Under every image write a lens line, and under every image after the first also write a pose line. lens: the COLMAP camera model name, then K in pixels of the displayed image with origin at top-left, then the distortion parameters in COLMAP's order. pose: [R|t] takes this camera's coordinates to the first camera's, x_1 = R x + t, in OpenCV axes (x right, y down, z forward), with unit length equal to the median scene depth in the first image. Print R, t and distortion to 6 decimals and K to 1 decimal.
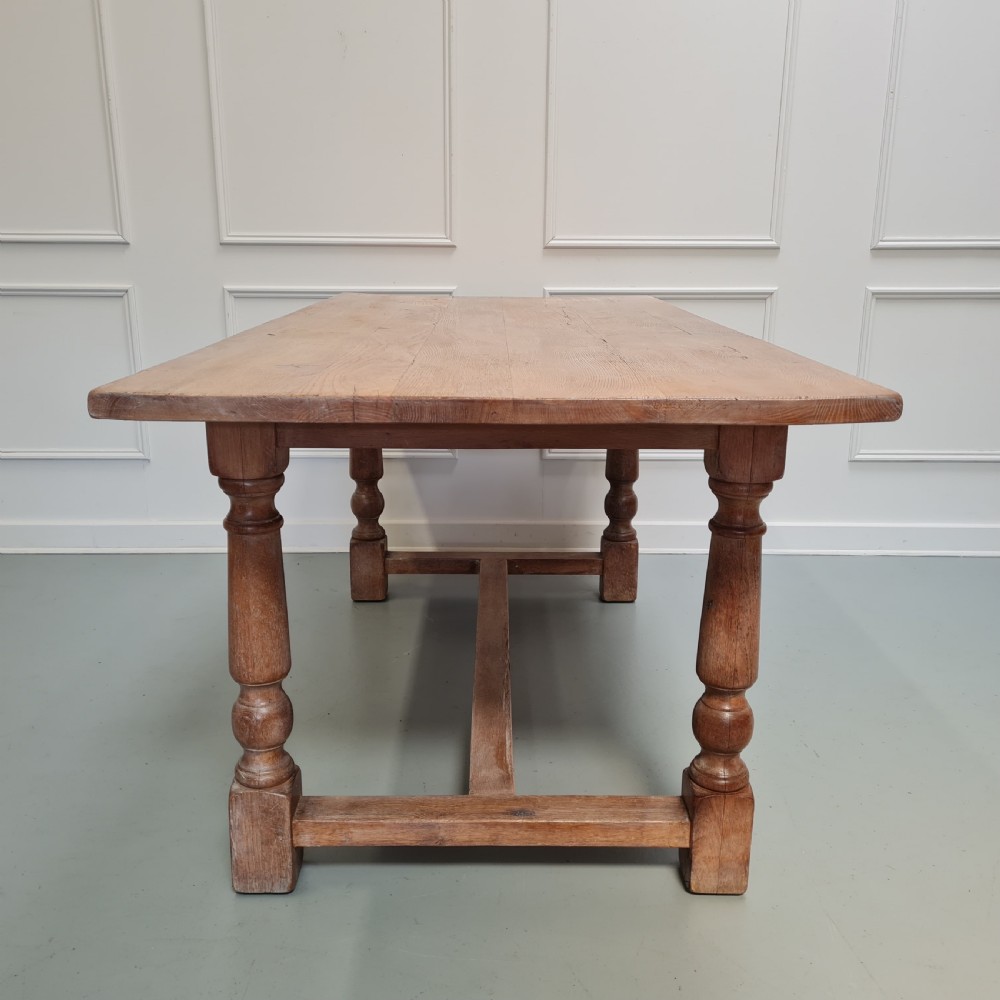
lens RADIAL K [[997.4, 0, 510.1], [0, 997.4, 497.6], [0, 0, 1]] dist [0.038949, -0.005446]
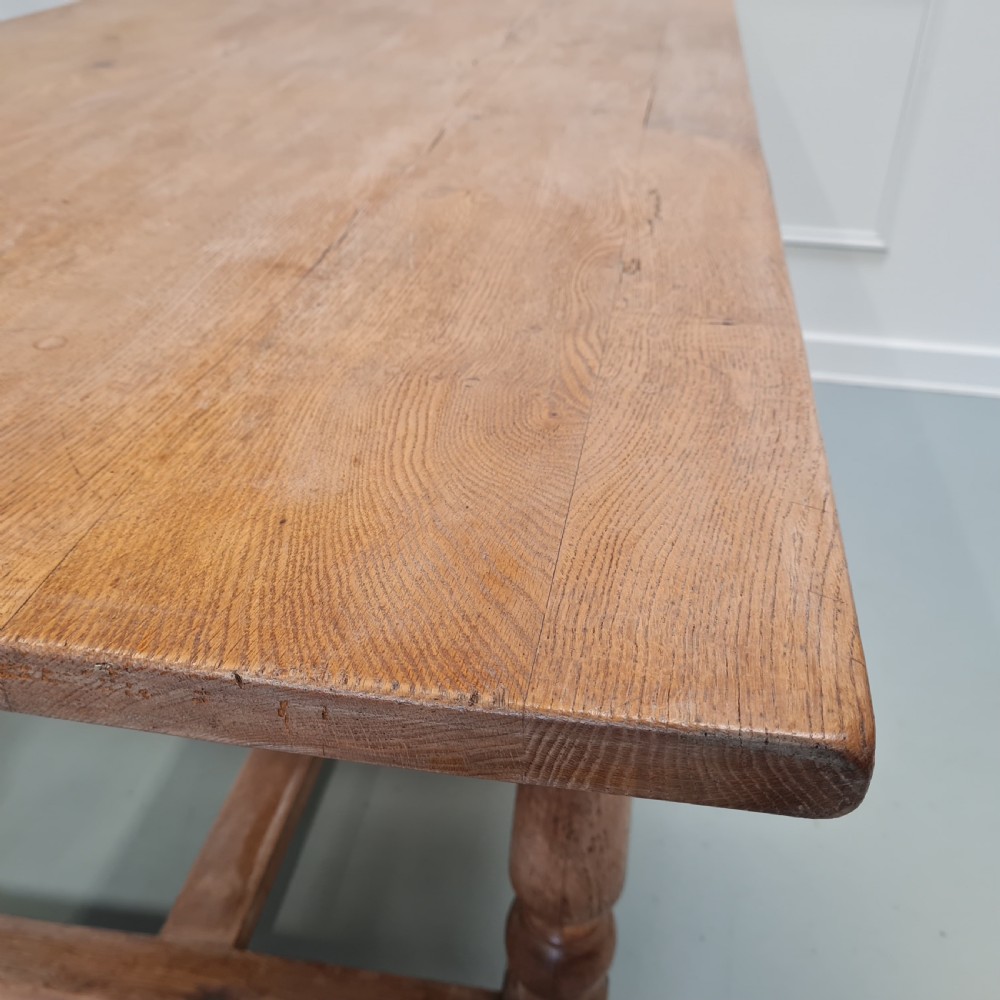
lens RADIAL K [[1034.0, 0, 518.2], [0, 1034.0, 499.0], [0, 0, 1]] dist [0.010969, 0.004178]
pose [[0.987412, 0.099717, -0.122775, 0.232968], [-0.057735, 0.949900, 0.307175, -0.164814], [0.147255, -0.296220, 0.943700, 0.540114]]
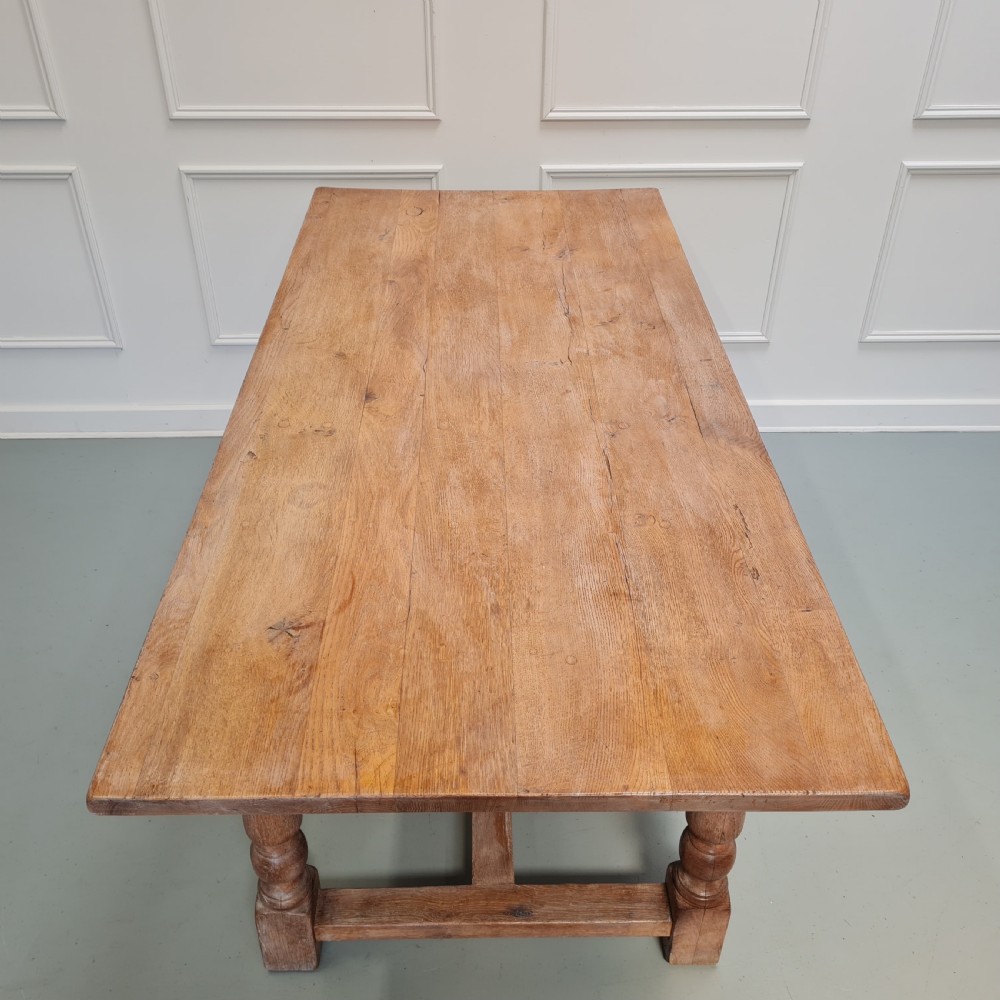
lens RADIAL K [[999.2, 0, 506.4], [0, 999.2, 491.7], [0, 0, 1]] dist [0.047227, -0.036269]
pose [[0.999957, -0.005391, 0.007577, -0.009922], [0.002353, 0.934959, 0.354747, -0.518138], [-0.008996, -0.354714, 0.934932, 0.126162]]
